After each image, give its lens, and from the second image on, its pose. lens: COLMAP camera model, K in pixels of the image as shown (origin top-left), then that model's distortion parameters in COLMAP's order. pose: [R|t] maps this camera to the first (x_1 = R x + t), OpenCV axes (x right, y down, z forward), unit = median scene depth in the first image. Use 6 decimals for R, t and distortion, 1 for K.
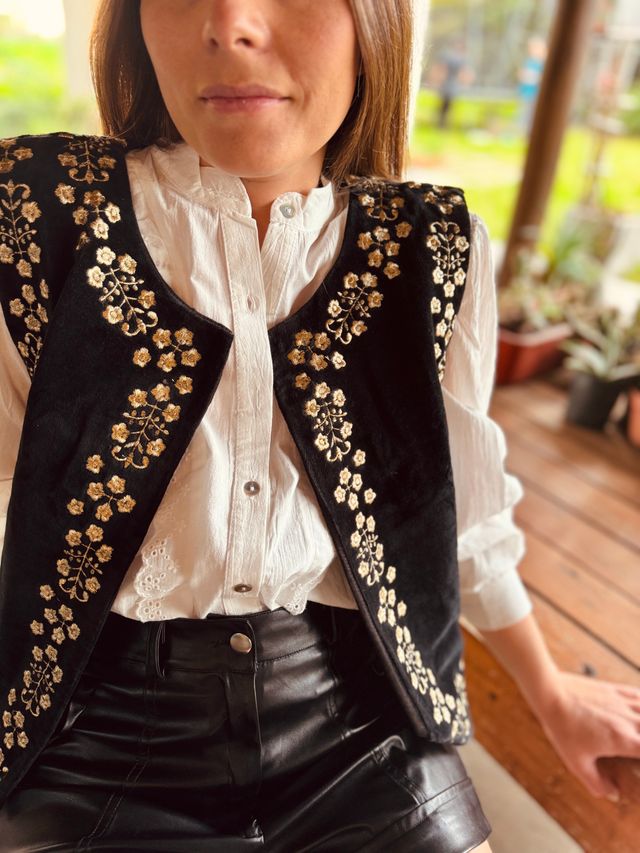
lens RADIAL K [[591.6, 0, 320.0], [0, 591.6, 426.5], [0, 0, 1]] dist [0.041807, -0.101076]
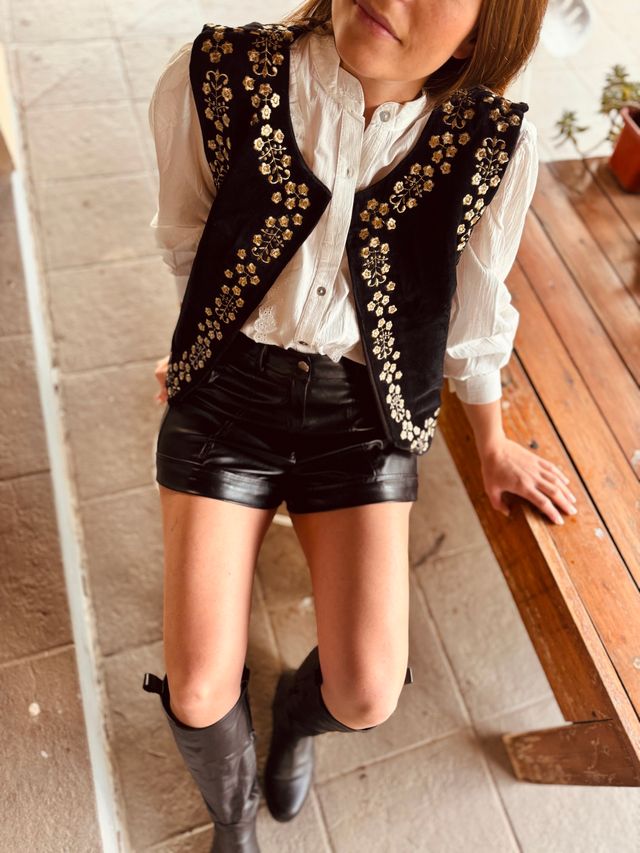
lens RADIAL K [[601.7, 0, 320.0], [0, 601.7, 426.5], [0, 0, 1]] dist [-0.037795, 0.001028]
pose [[0.941890, 0.302031, -0.147041, 0.251367], [-0.200657, 0.856909, 0.474810, -0.377038], [0.269408, -0.417714, 0.867718, -0.684293]]
